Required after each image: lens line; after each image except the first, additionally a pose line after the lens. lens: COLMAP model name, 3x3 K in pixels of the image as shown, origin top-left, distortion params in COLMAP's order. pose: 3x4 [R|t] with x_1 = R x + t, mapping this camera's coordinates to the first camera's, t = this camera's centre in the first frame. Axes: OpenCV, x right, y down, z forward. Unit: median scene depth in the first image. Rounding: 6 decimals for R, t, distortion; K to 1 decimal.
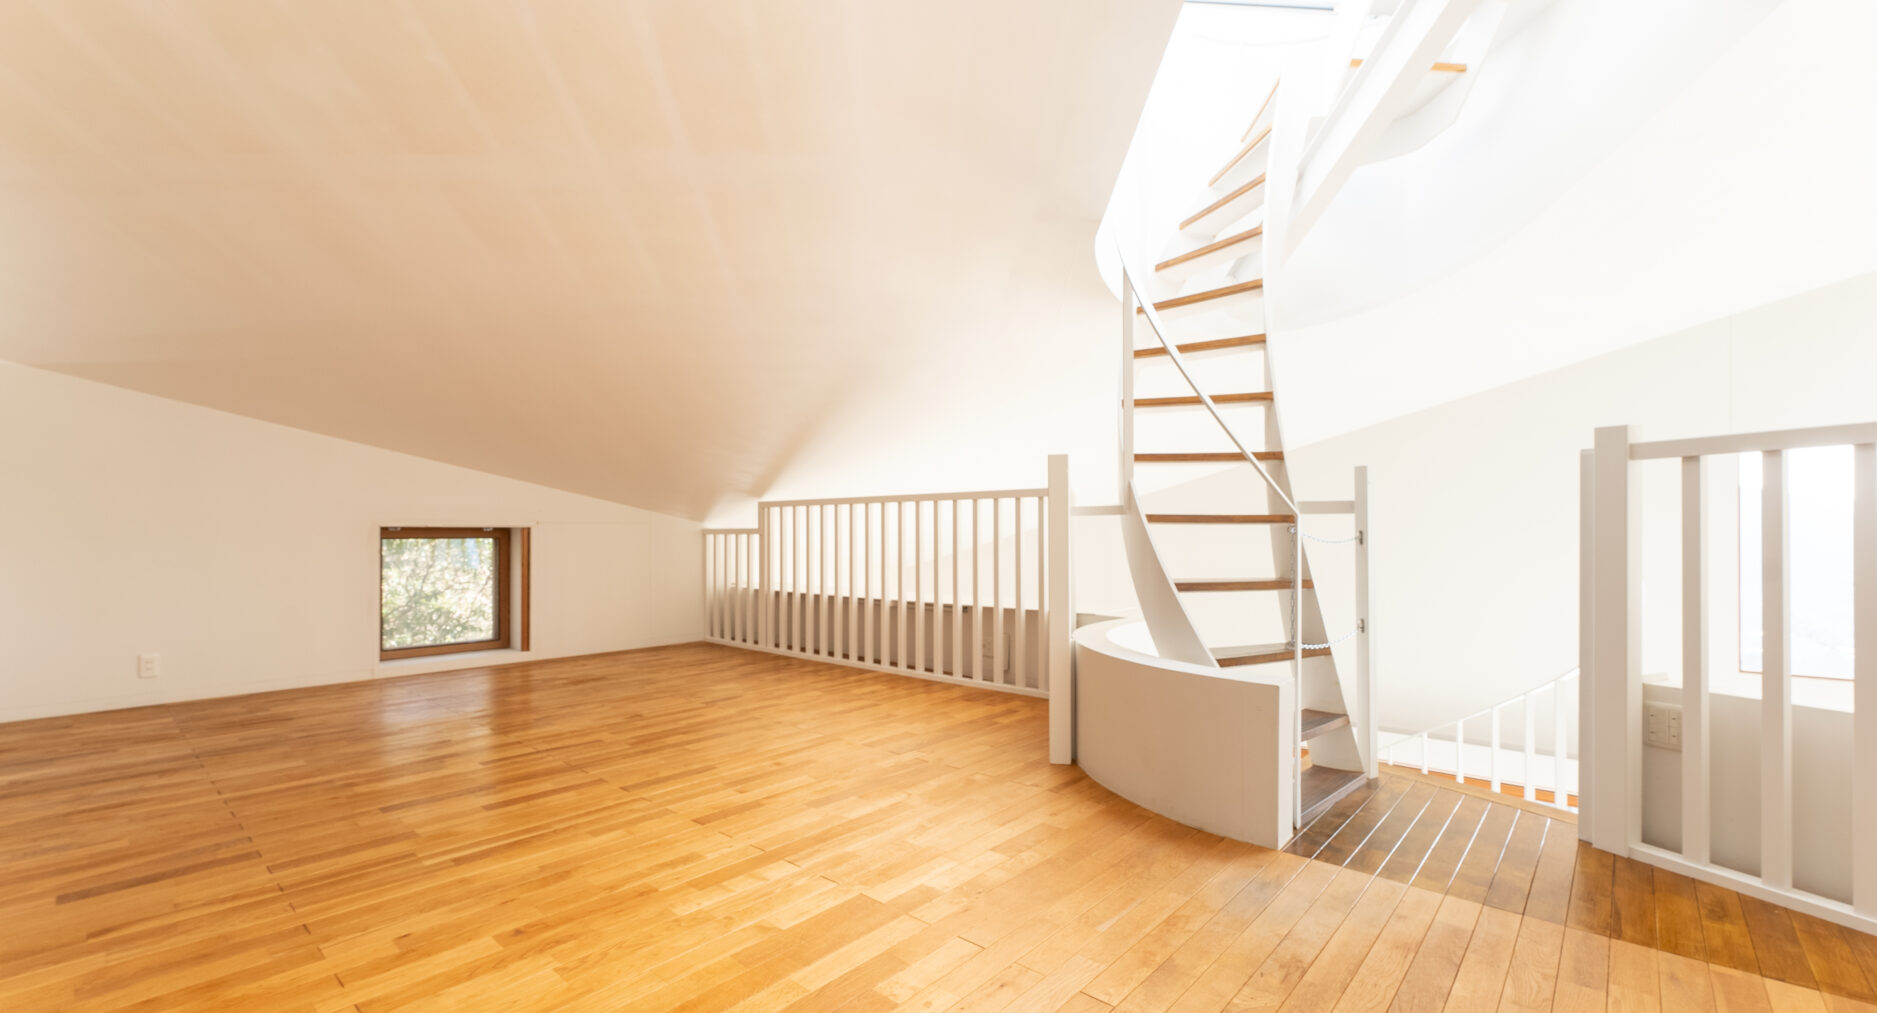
lens RADIAL K [[747.8, 0, 938.5], [0, 747.8, 506.5], [0, 0, 1]] dist [-0.059851, -0.000150]
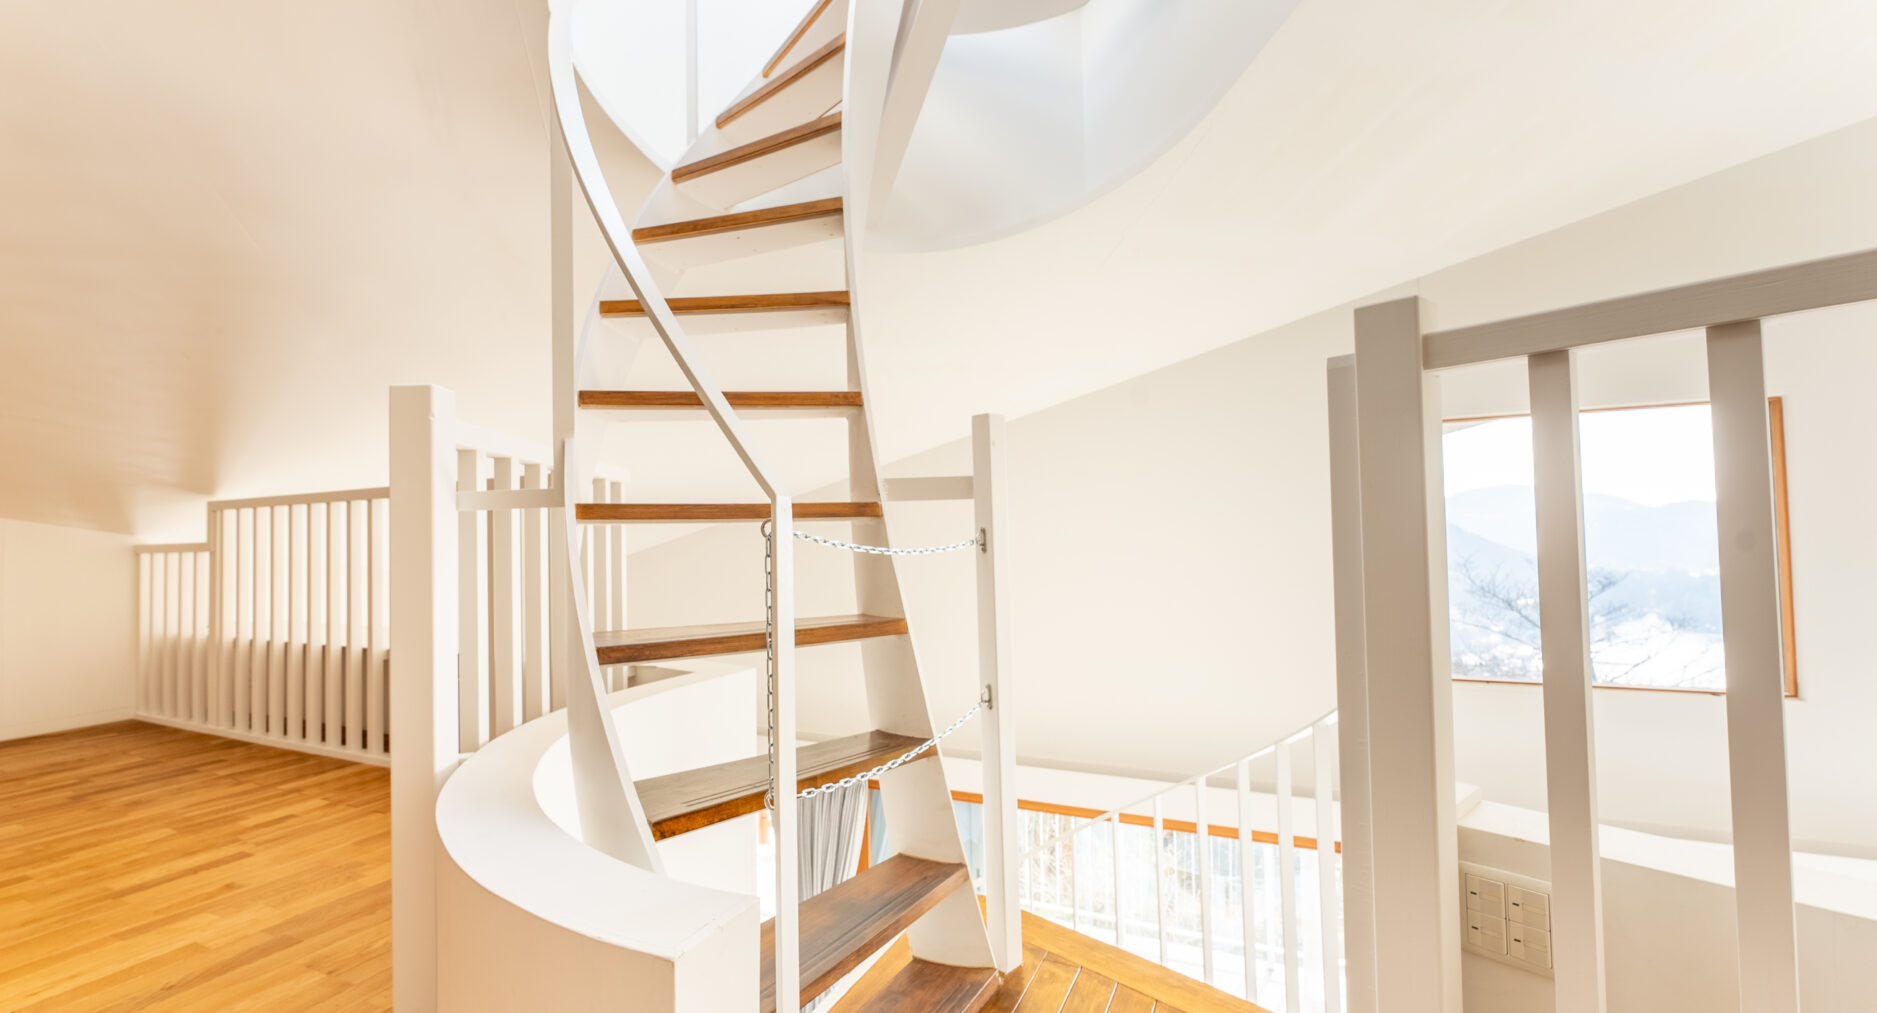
lens RADIAL K [[747.8, 0, 938.5], [0, 747.8, 506.5], [0, 0, 1]] dist [-0.059851, -0.000150]
pose [[0.971499, -0.010632, 0.236804, 0.385474], [0.013597, 0.999848, -0.010894, 0.021078], [-0.236653, 0.013803, 0.971496, 0.427194]]
